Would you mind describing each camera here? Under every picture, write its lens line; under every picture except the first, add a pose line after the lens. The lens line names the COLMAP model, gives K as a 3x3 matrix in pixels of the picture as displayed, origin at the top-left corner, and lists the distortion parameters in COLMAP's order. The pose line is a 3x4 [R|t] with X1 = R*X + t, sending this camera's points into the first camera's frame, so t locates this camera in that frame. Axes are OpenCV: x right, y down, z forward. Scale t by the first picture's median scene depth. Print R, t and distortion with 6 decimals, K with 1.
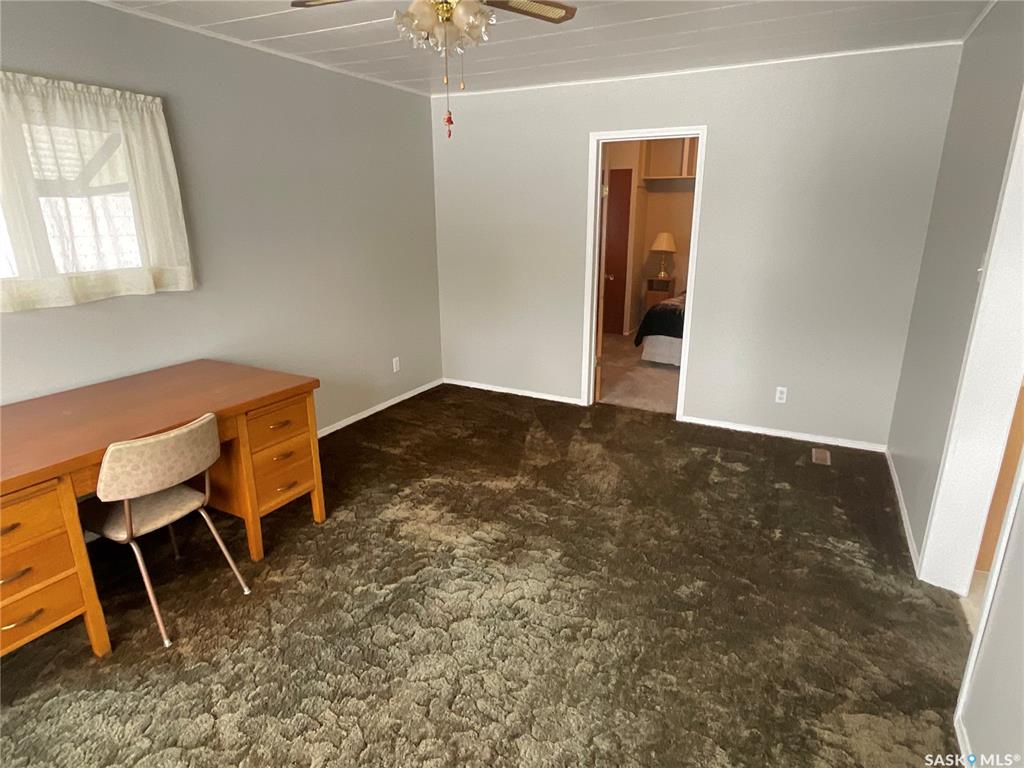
lens RADIAL K [[582.5, 0, 512.0], [0, 582.5, 384.0], [0, 0, 1]] dist [-0.004719, -0.000937]
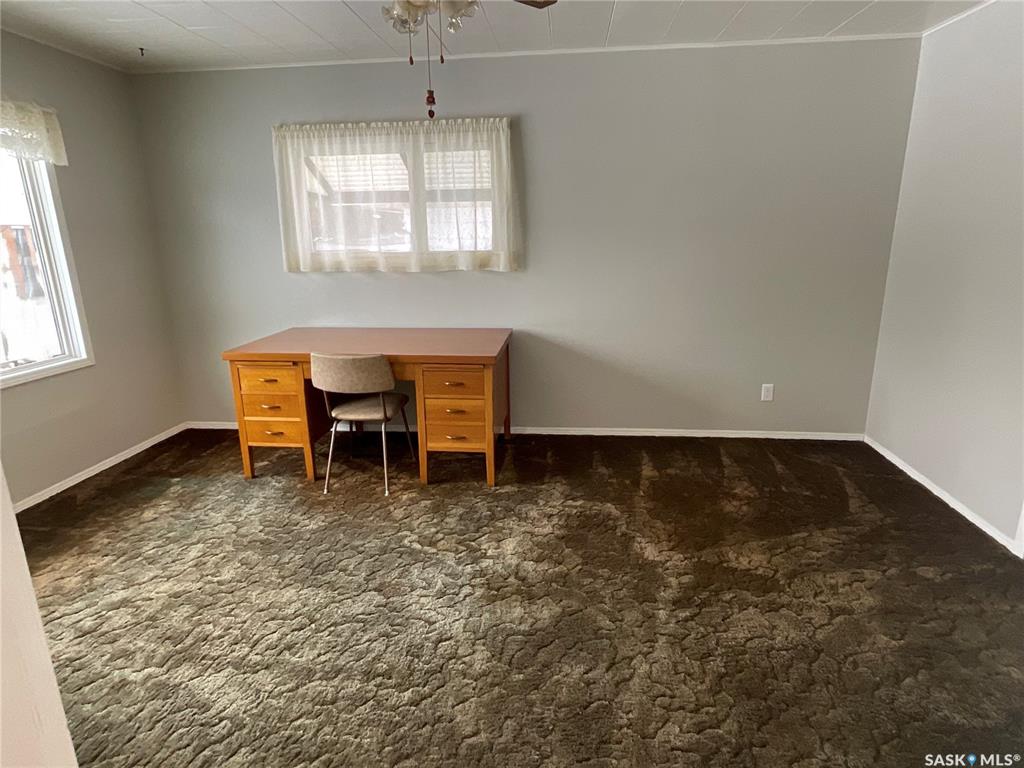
lens RADIAL K [[582.5, 0, 512.0], [0, 582.5, 384.0], [0, 0, 1]] dist [-0.004719, -0.000937]
pose [[0.363749, 0.238165, -0.900535, 0.616471], [-0.249912, 0.956270, 0.151959, -0.121219], [0.897346, 0.169780, 0.407363, 0.536522]]
